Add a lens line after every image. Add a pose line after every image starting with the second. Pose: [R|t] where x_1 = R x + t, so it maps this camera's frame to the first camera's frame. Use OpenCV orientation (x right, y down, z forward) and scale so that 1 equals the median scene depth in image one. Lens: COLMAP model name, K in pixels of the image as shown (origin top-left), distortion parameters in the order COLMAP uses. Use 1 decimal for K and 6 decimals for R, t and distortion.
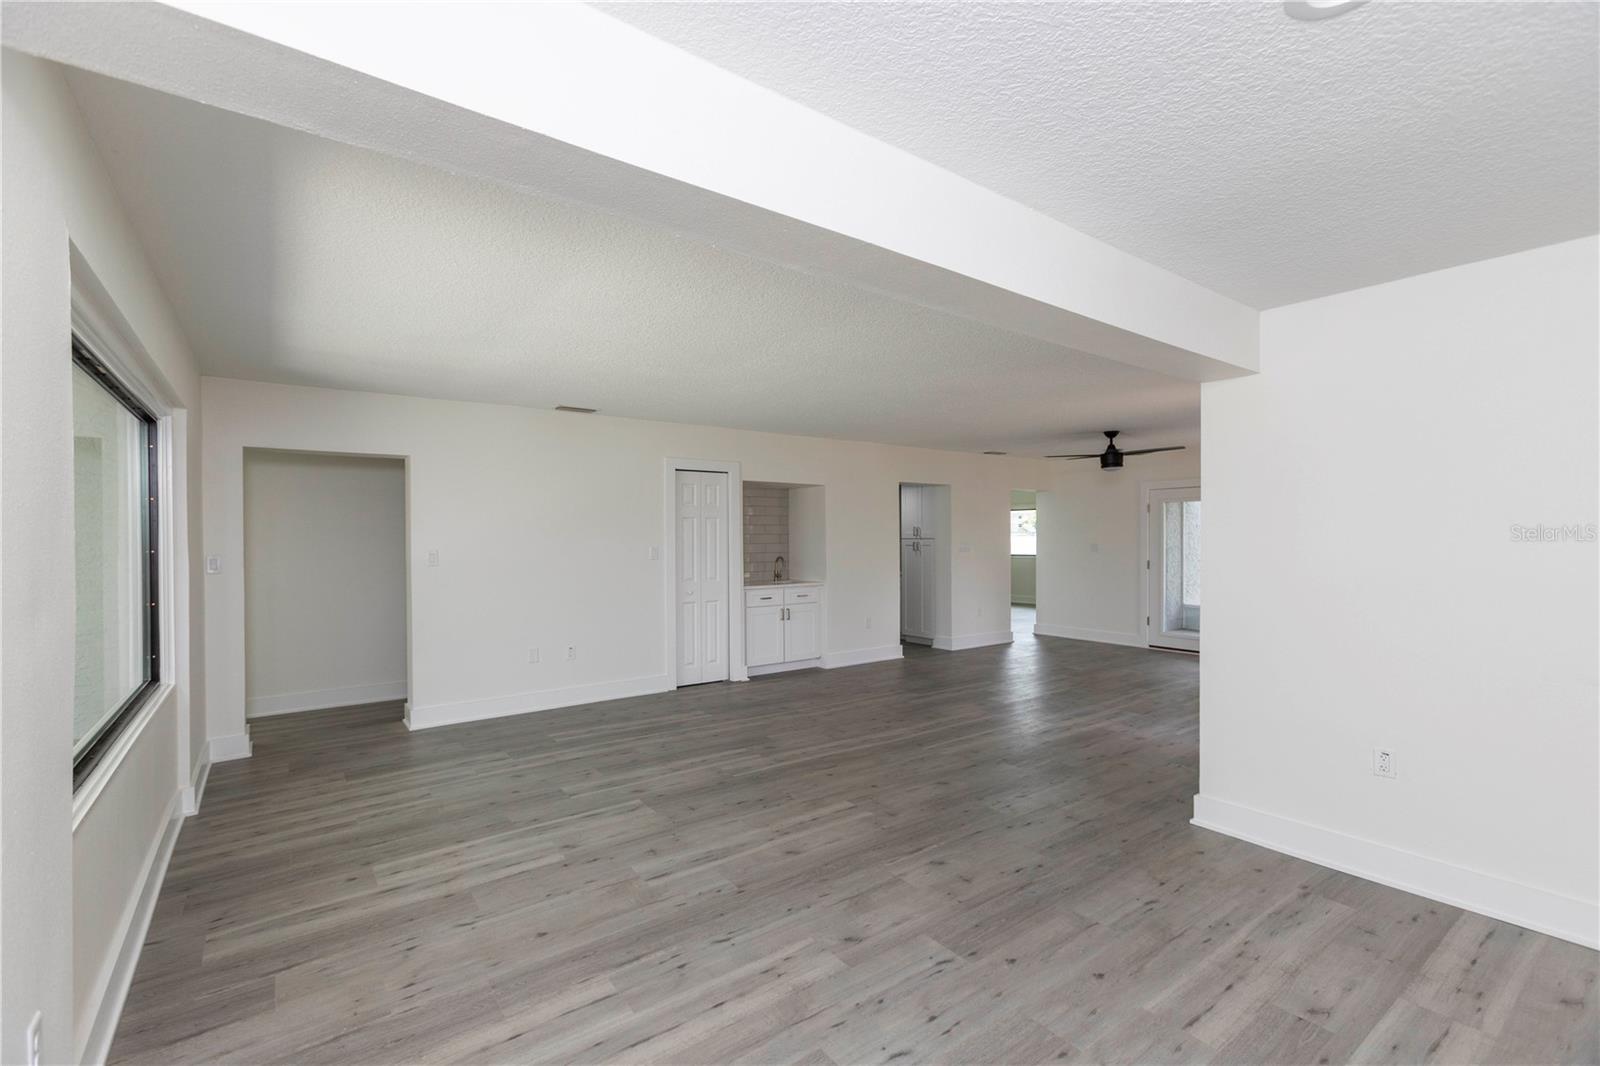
lens RADIAL K [[717.2, 0, 803.8], [0, 717.2, 543.5], [0, 0, 1]] dist [-0.017080, 0.016921]
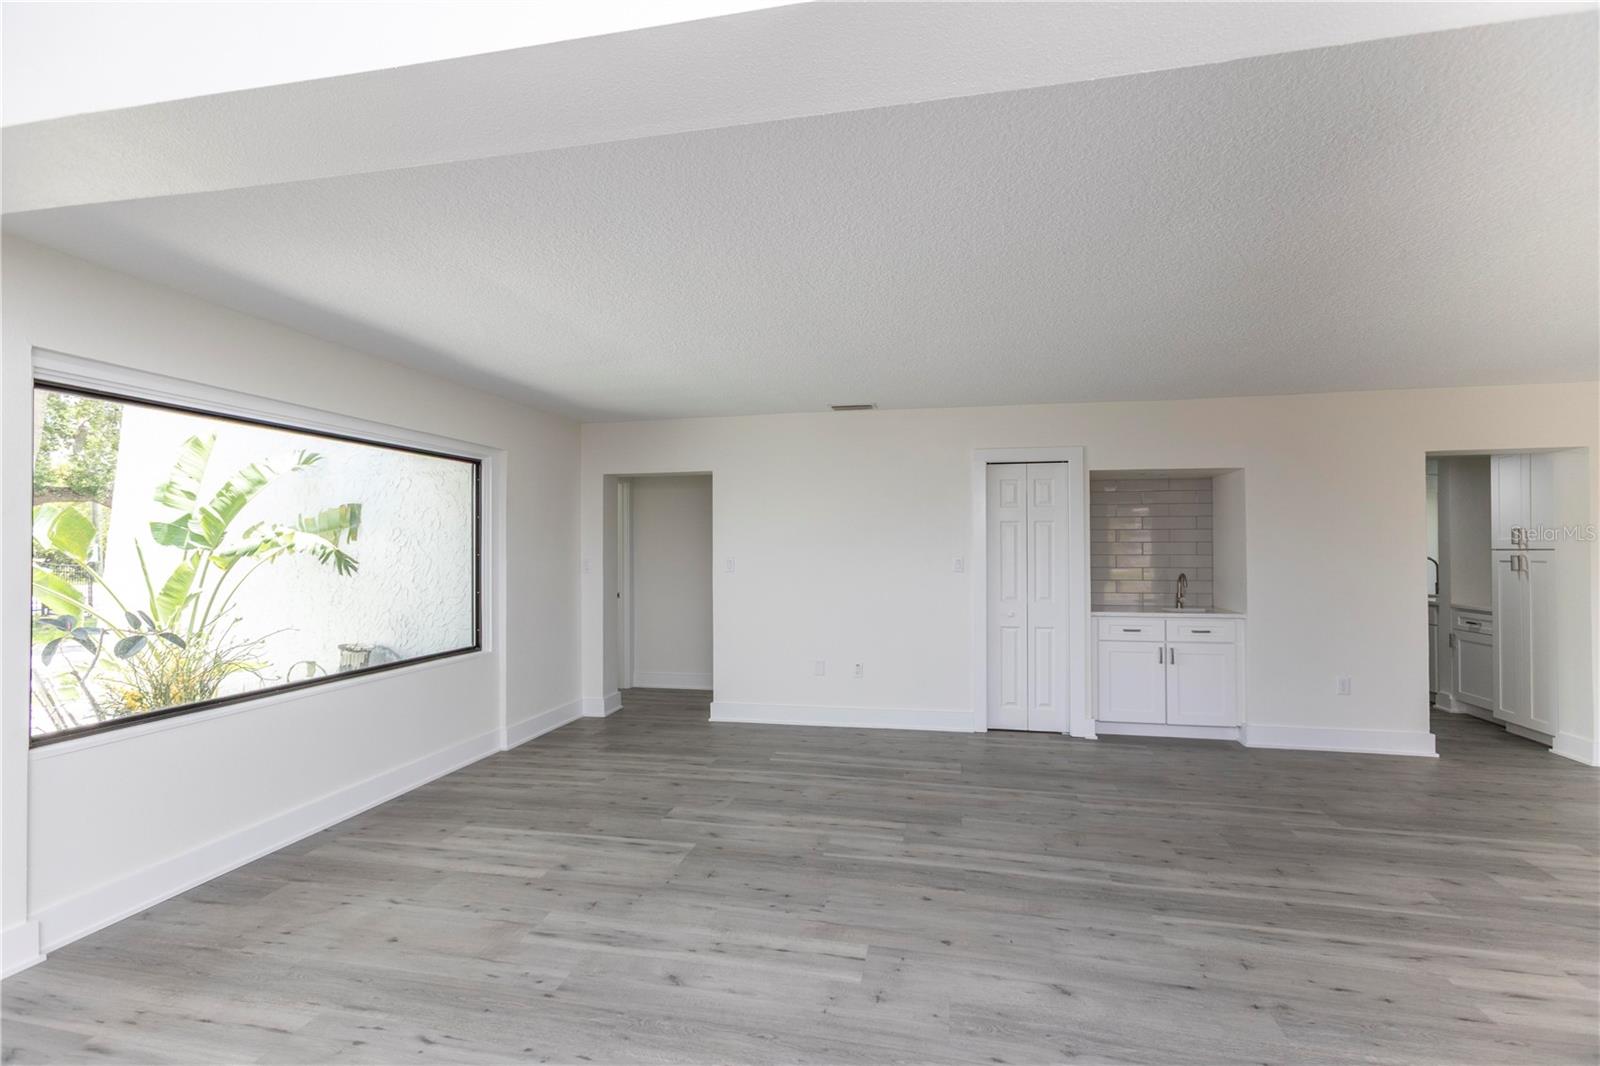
lens RADIAL K [[717.2, 0, 803.8], [0, 717.2, 543.5], [0, 0, 1]] dist [-0.017080, 0.016921]
pose [[0.653712, -0.002706, -0.756738, 0.422754], [-0.008493, 0.999904, -0.010913, -0.000472], [0.756695, 0.013561, 0.653627, 0.427825]]
